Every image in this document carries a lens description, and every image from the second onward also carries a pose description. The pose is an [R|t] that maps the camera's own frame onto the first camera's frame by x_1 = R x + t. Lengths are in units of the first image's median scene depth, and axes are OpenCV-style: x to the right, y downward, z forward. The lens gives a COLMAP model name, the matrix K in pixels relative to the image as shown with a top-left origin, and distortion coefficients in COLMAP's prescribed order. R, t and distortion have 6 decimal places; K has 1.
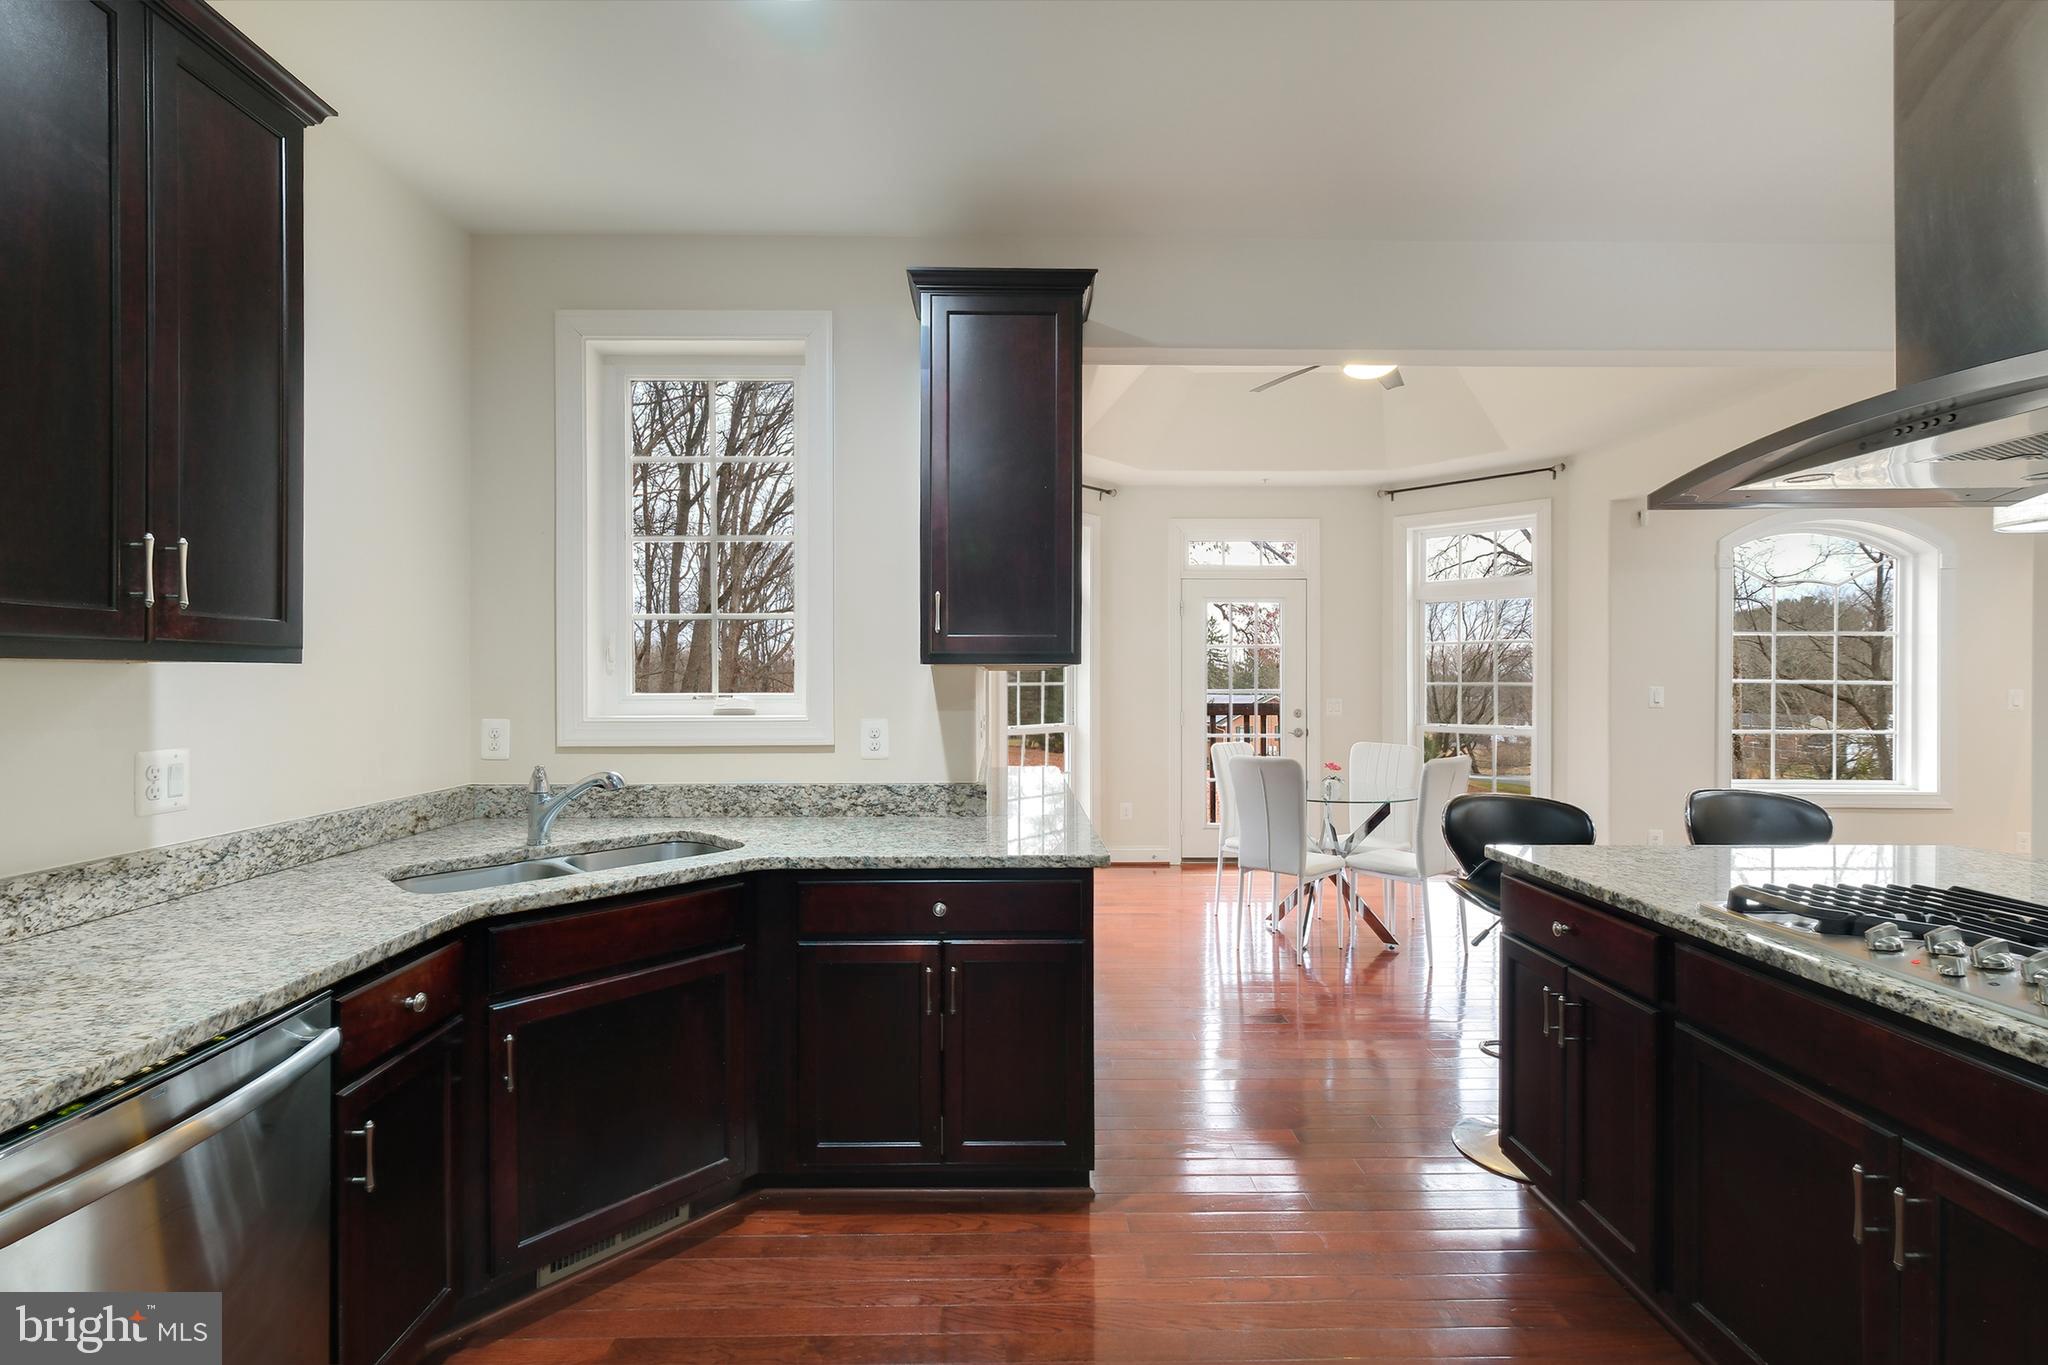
lens RADIAL K [[911.8, 0, 1029.3], [0, 911.8, 676.9], [0, 0, 1]] dist [0.000202, -0.000168]
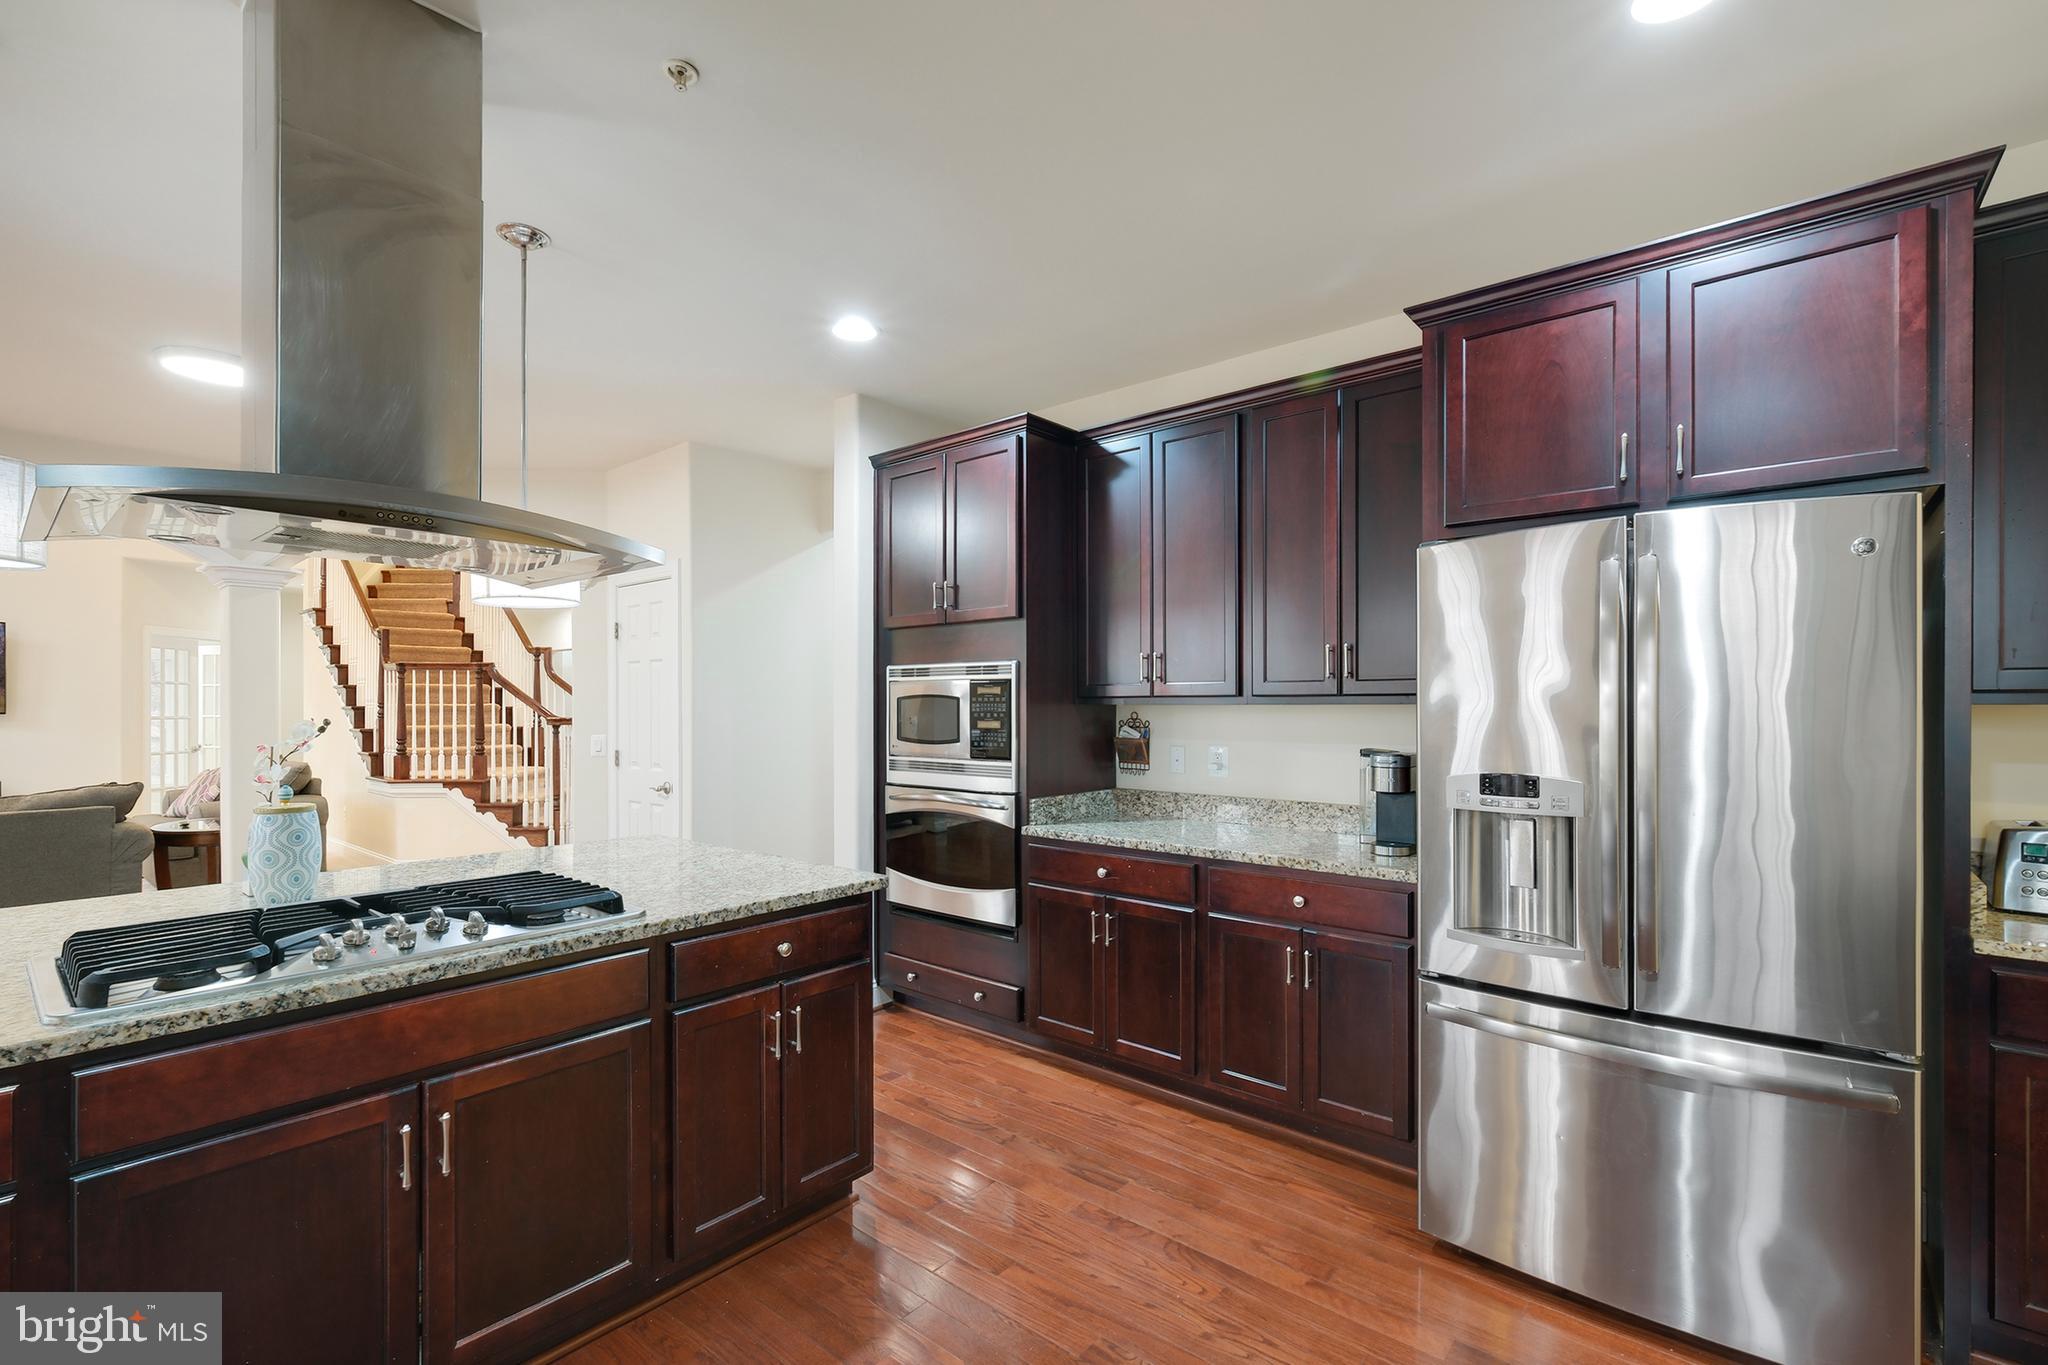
lens RADIAL K [[903.2, 0, 1010.9], [0, 903.2, 682.9], [0, 0, 1]] dist [0.003040, 0.000175]
pose [[-0.739029, 0.015910, 0.673486, -0.221519], [-0.002271, 0.999657, -0.026107, -0.006918], [-0.673670, -0.020824, -0.738739, 0.627226]]
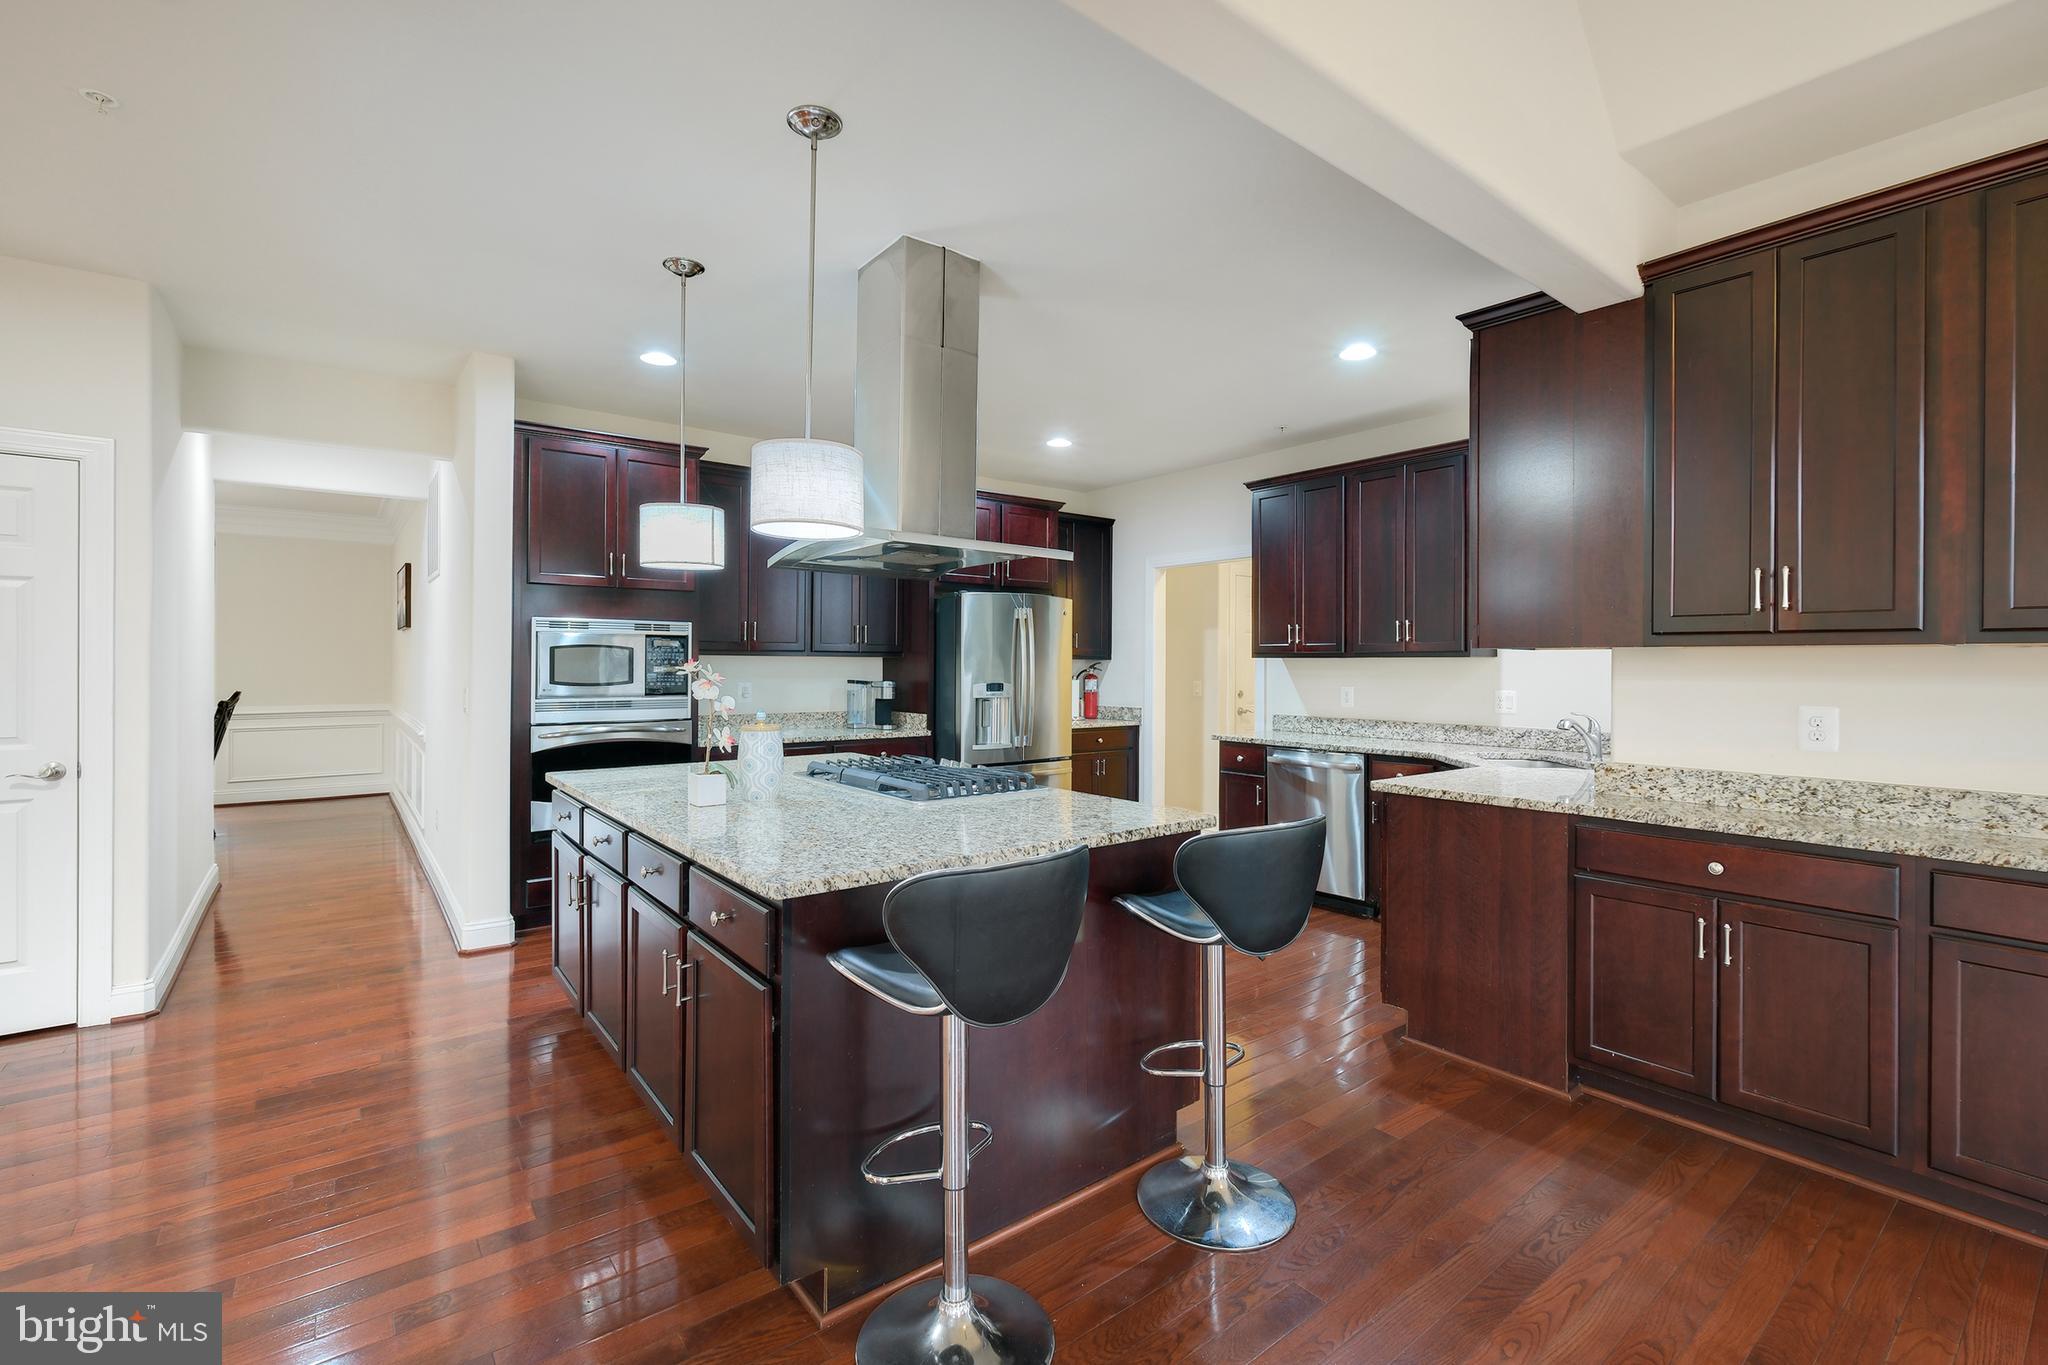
lens RADIAL K [[899.7, 0, 1016.8], [0, 899.7, 665.8], [0, 0, 1]] dist [-0.004231, 0.000179]
pose [[-0.808574, -0.004156, -0.588379, 1.086930], [-0.004584, 0.999989, -0.000765, 0.010314], [0.588376, 0.002078, -0.808585, 1.429049]]
